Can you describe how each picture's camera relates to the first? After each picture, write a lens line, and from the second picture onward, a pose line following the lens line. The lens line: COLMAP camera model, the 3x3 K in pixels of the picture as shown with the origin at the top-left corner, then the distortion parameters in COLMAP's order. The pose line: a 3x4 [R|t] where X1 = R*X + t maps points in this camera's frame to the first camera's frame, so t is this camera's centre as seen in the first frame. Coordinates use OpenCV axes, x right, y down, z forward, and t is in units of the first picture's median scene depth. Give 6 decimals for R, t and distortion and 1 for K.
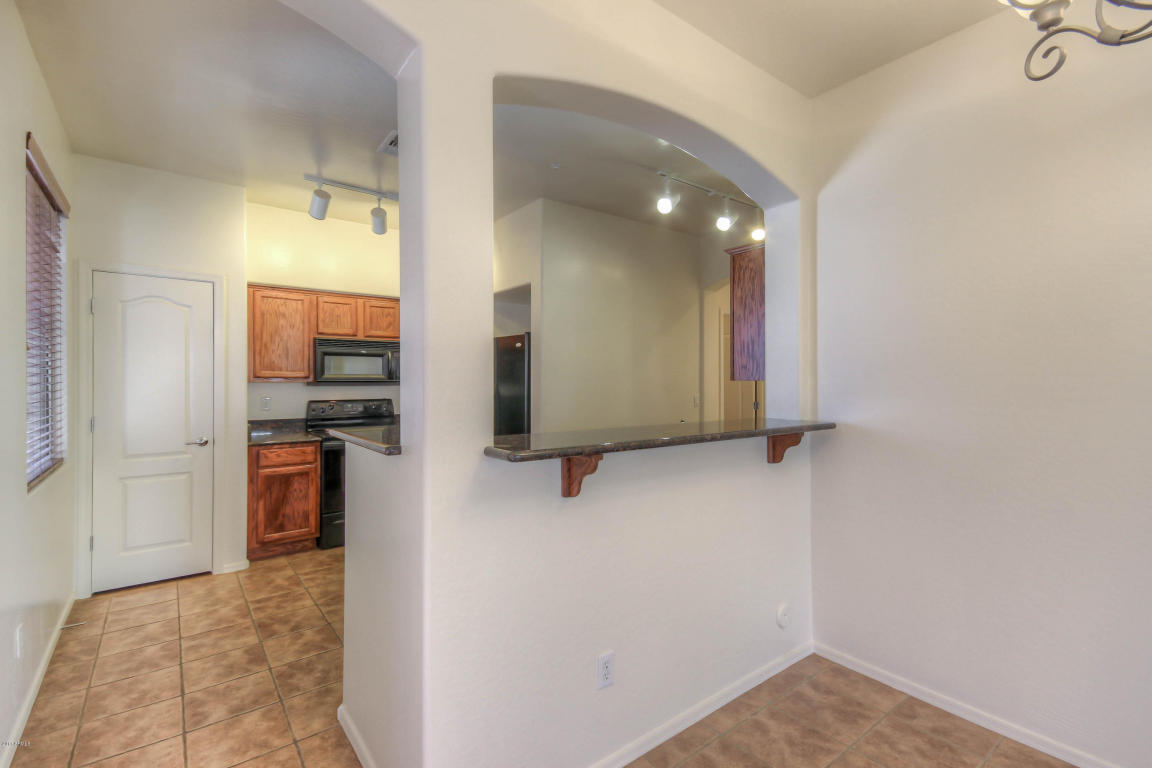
lens RADIAL K [[516.3, 0, 585.7], [0, 516.3, 380.0], [0, 0, 1]] dist [0.039465, -0.011705]
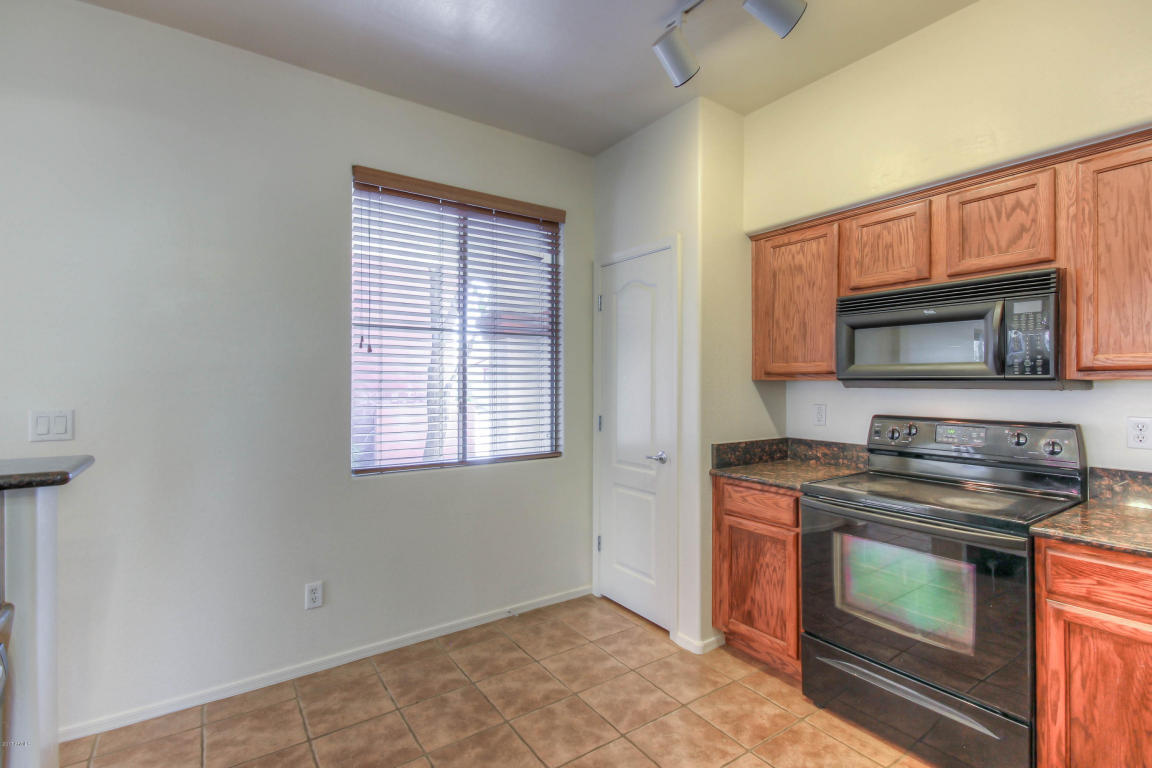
lens RADIAL K [[530.1, 0, 574.5], [0, 530.1, 382.6], [0, 0, 1]] dist [0.036859, -0.013983]
pose [[-0.055240, 0.002440, -0.998470, 0.063392], [0.001251, 0.999996, 0.002375, 0.005711], [0.998472, -0.001118, -0.055243, 0.996582]]
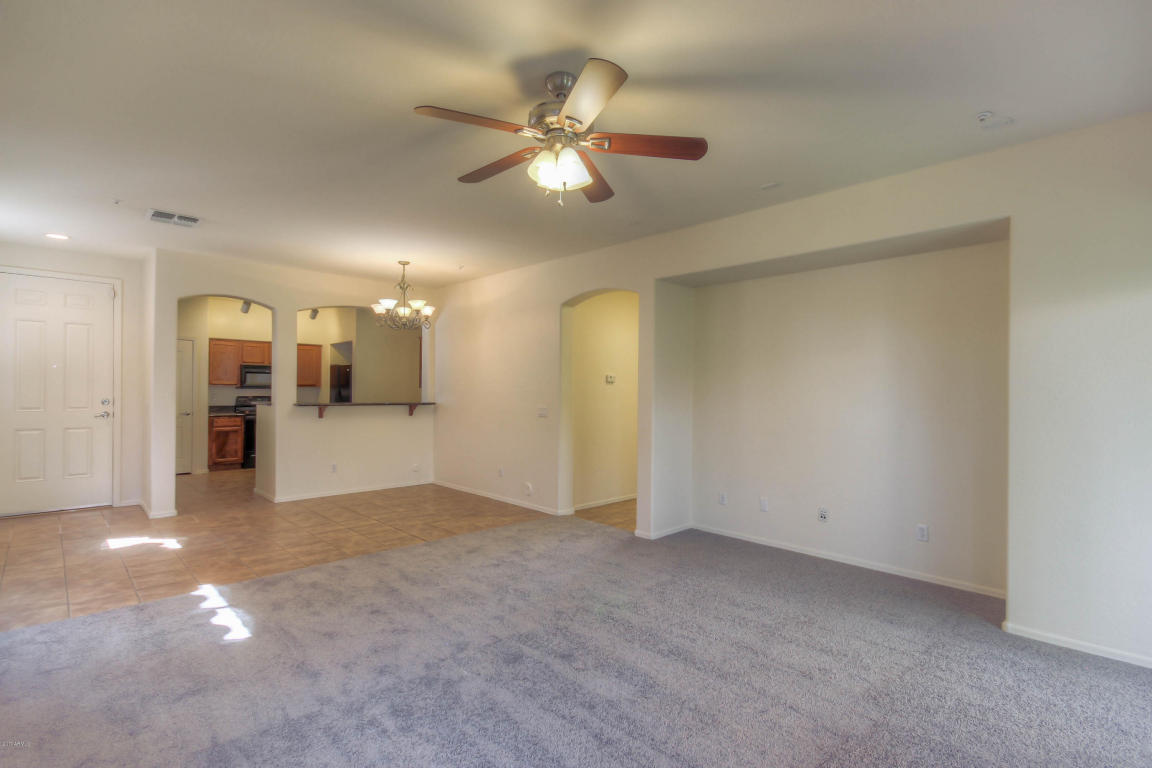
lens RADIAL K [[535.9, 0, 590.8], [0, 535.9, 388.5], [0, 0, 1]] dist [0.029518, -0.014766]
pose [[0.993007, 0.009711, 0.117655, 0.734268], [-0.010078, 0.999946, 0.002526, -0.010641], [-0.117624, -0.003694, 0.993051, -1.572525]]
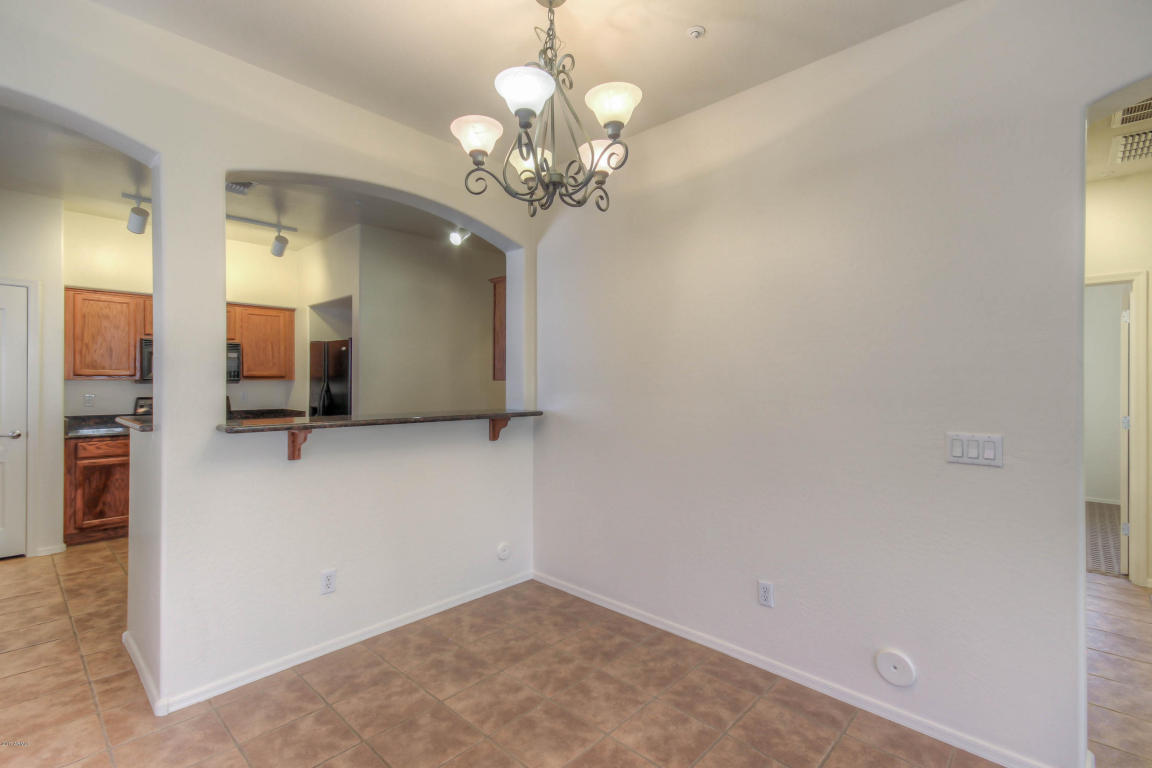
lens RADIAL K [[520.2, 0, 583.7], [0, 520.2, 381.0], [0, 0, 1]] dist [0.044322, -0.015156]
pose [[0.987567, 0.004893, 0.157123, 0.271652], [-0.005314, 0.999983, 0.002260, -0.001424], [-0.157109, -0.003066, 0.987577, -0.292460]]
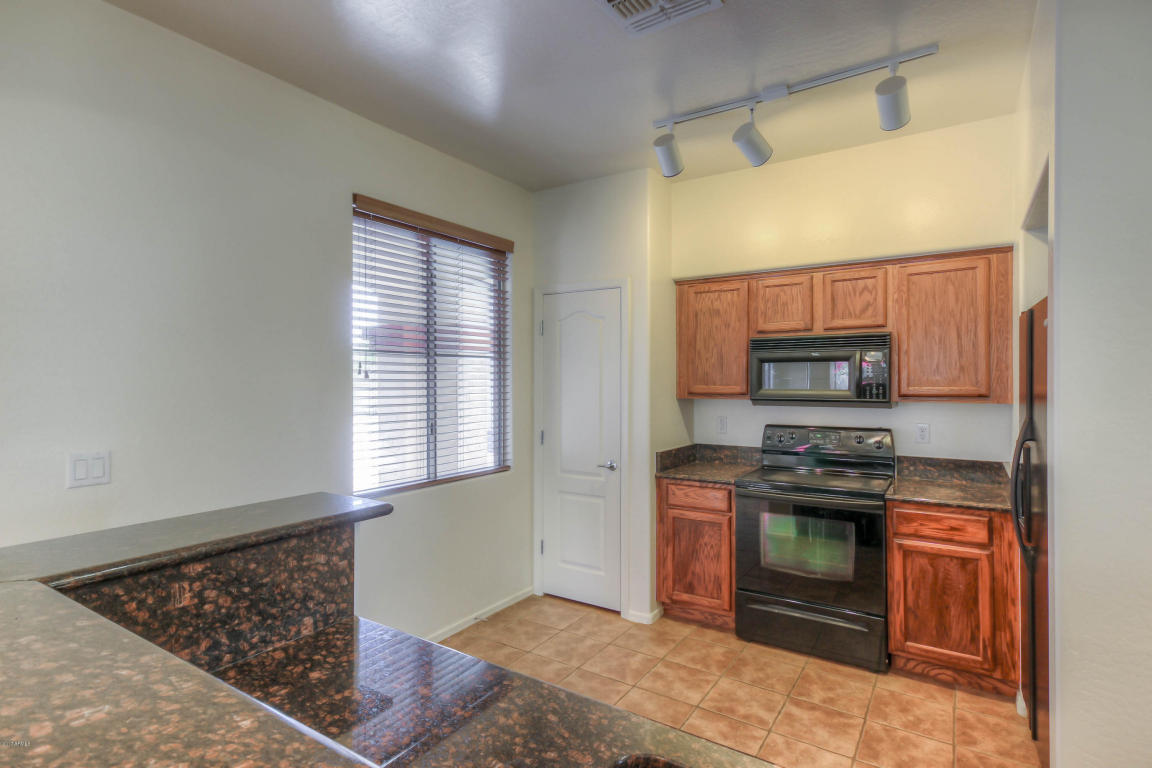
lens RADIAL K [[583.4, 0, 576.0], [0, 583.4, 384.0], [0, 0, 1]] dist [0.021168, 0.000454]
pose [[0.323023, 0.005665, -0.946374, 0.220814], [0.003616, 0.999967, 0.007220, -0.033258], [0.946384, -0.005754, 0.322992, 0.671837]]
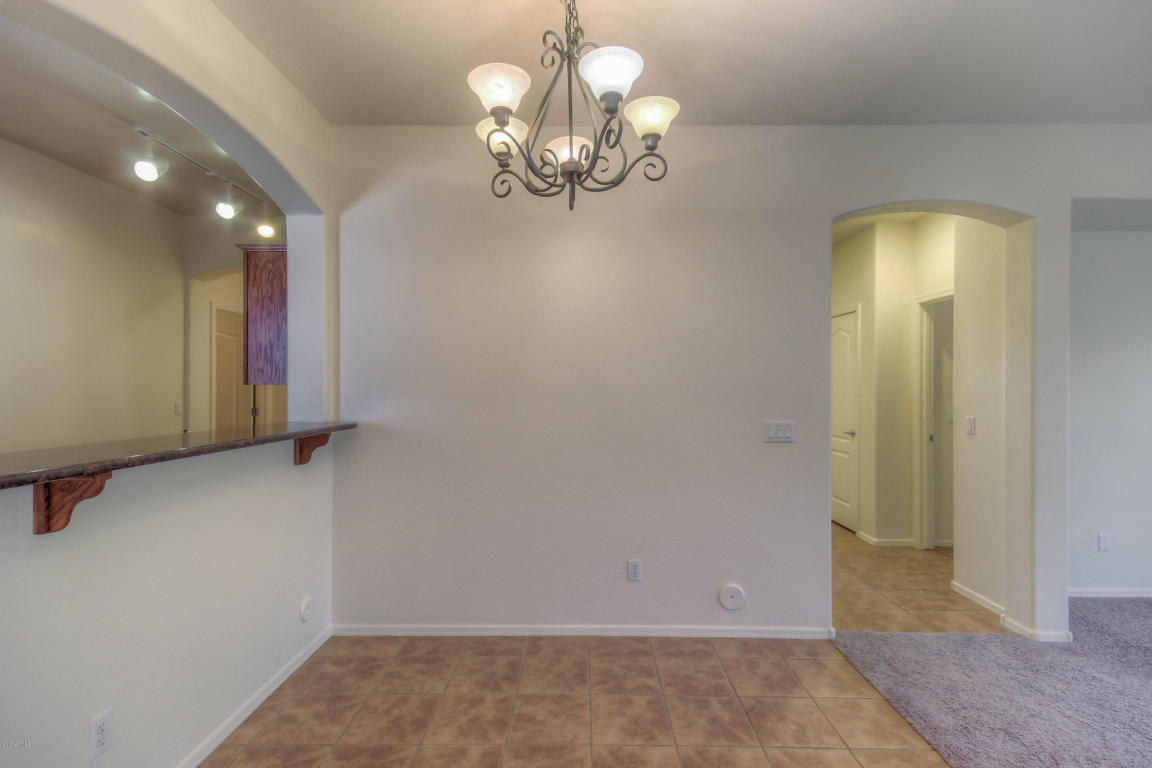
lens RADIAL K [[521.5, 0, 576.0], [0, 521.5, 384.0], [0, 0, 1]] dist [0.029314, -0.012222]
pose [[0.625393, 0.006349, 0.780284, -0.080150], [-0.005213, 0.999979, -0.003958, 0.000516], [-0.780293, -0.001592, 0.625413, -0.058728]]
